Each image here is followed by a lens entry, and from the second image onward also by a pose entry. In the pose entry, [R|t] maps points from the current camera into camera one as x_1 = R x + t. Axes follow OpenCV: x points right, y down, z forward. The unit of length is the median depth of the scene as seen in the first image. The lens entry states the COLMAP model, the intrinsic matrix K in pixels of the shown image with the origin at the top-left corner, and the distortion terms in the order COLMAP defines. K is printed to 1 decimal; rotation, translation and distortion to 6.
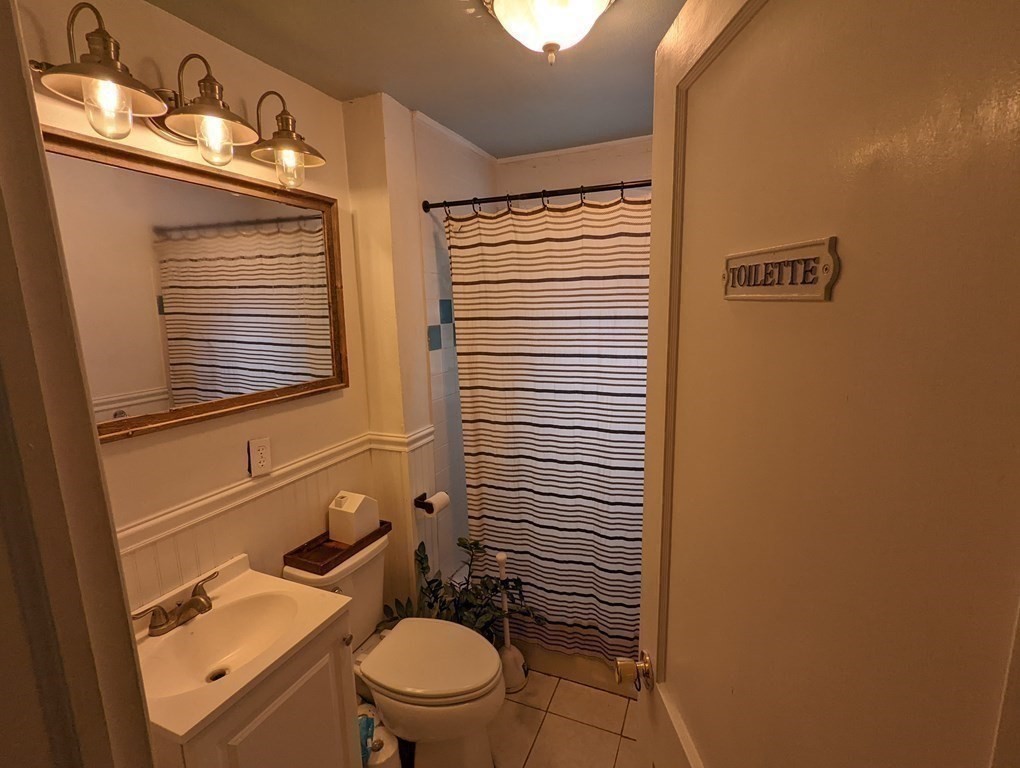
lens RADIAL K [[483.6, 0, 509.6], [0, 483.6, 382.5], [0, 0, 1]] dist [0.001287, 0.000880]
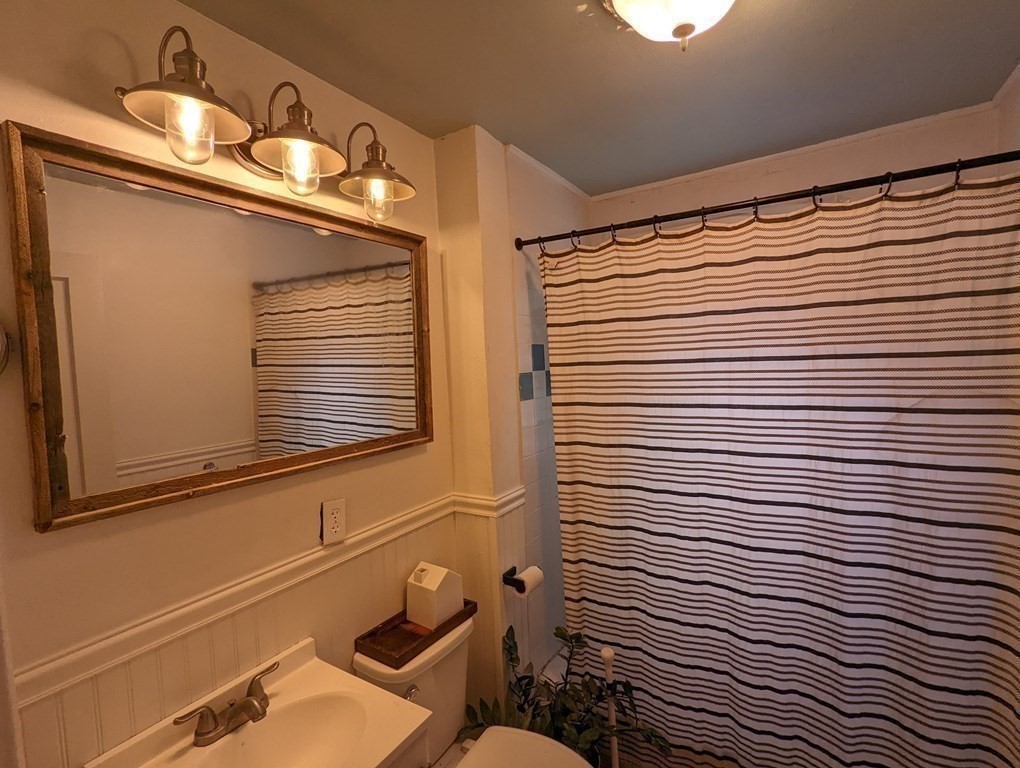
lens RADIAL K [[483.6, 0, 511.0], [0, 483.6, 386.6], [0, 0, 1]] dist [0.001287, 0.000880]
pose [[0.988288, -0.006592, -0.152460, -0.054231], [-0.009246, 0.994644, -0.102942, -0.000858], [0.152322, 0.103146, 0.982934, 0.137585]]
